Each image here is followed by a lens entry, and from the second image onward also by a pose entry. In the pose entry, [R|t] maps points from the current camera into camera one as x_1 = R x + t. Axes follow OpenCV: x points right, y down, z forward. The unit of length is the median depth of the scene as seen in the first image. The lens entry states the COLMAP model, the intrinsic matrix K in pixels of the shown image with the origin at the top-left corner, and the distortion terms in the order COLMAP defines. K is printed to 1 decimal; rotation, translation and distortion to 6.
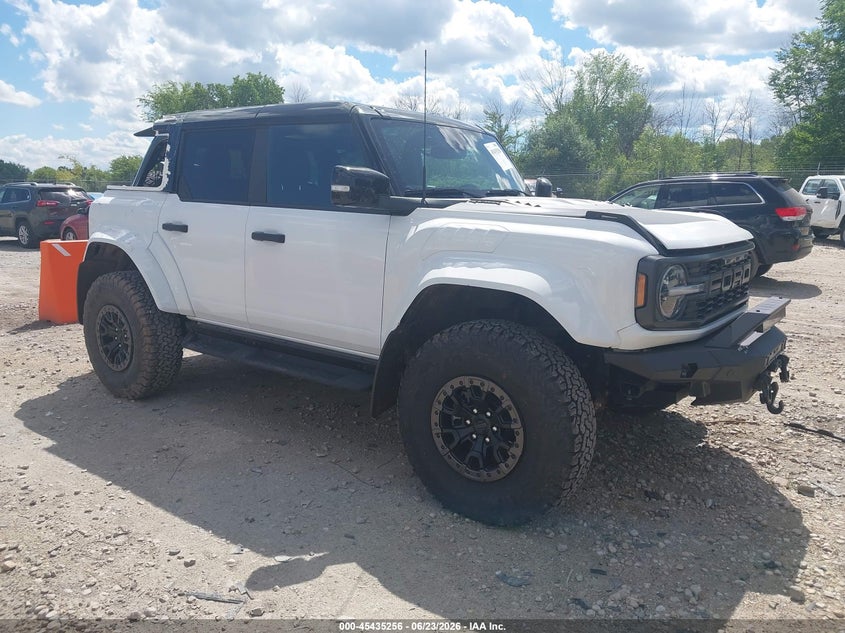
lens RADIAL K [[660.9, 0, 421.7], [0, 660.9, 320.8], [0, 0, 1]] dist [0.043674, -0.050396]
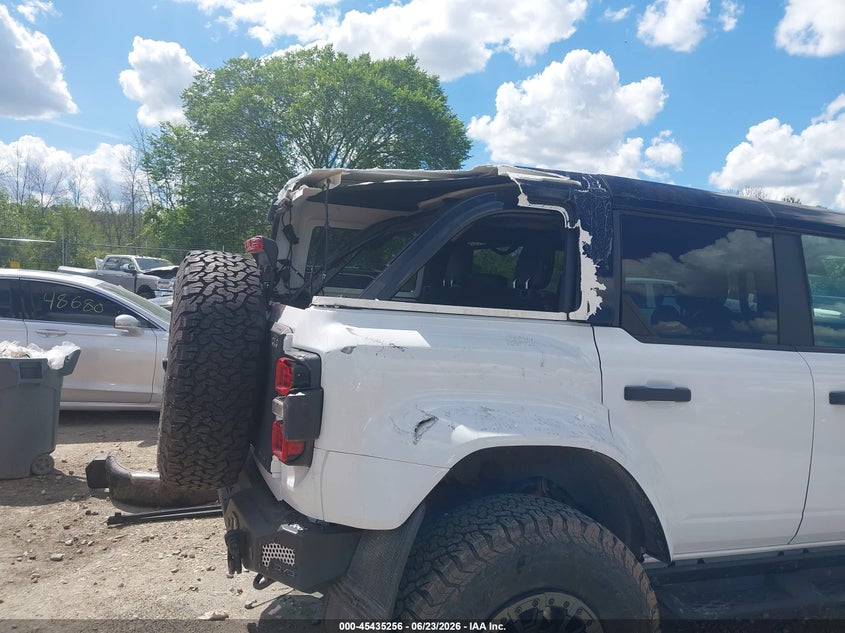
lens RADIAL K [[660.9, 0, 418.8], [0, 660.9, 311.2], [0, 0, 1]] dist [0.043674, -0.050396]
pose [[0.546487, -0.012594, 0.837373, -0.892673], [0.108116, 0.992581, -0.055630, -0.192786], [-0.830460, 0.120934, 0.543794, 0.852149]]
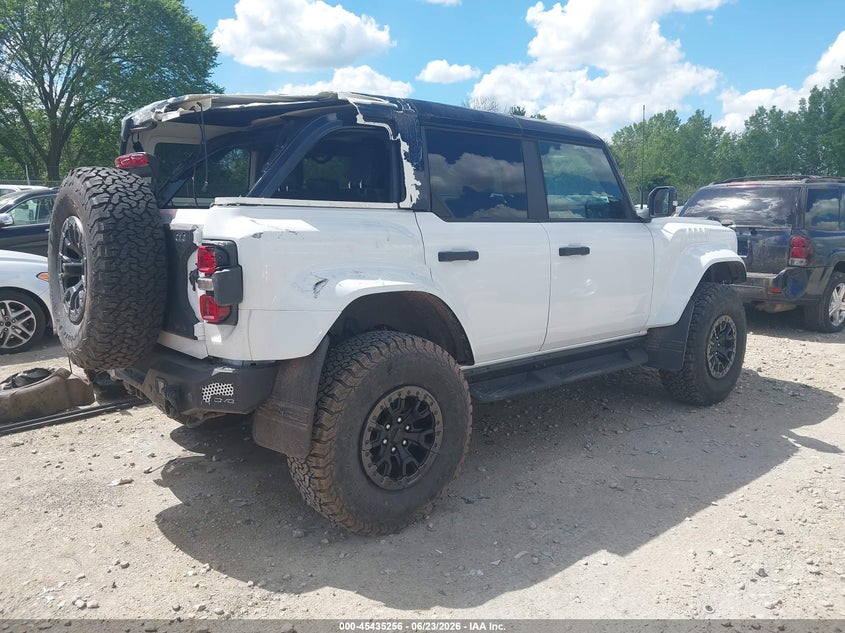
lens RADIAL K [[660.9, 0, 420.5], [0, 660.9, 324.0], [0, 0, 1]] dist [0.043674, -0.050396]
pose [[0.215188, -0.178249, 0.960168, -1.101345], [0.187298, 0.972482, 0.138559, -0.175049], [-0.958443, 0.150021, 0.242652, 0.858067]]
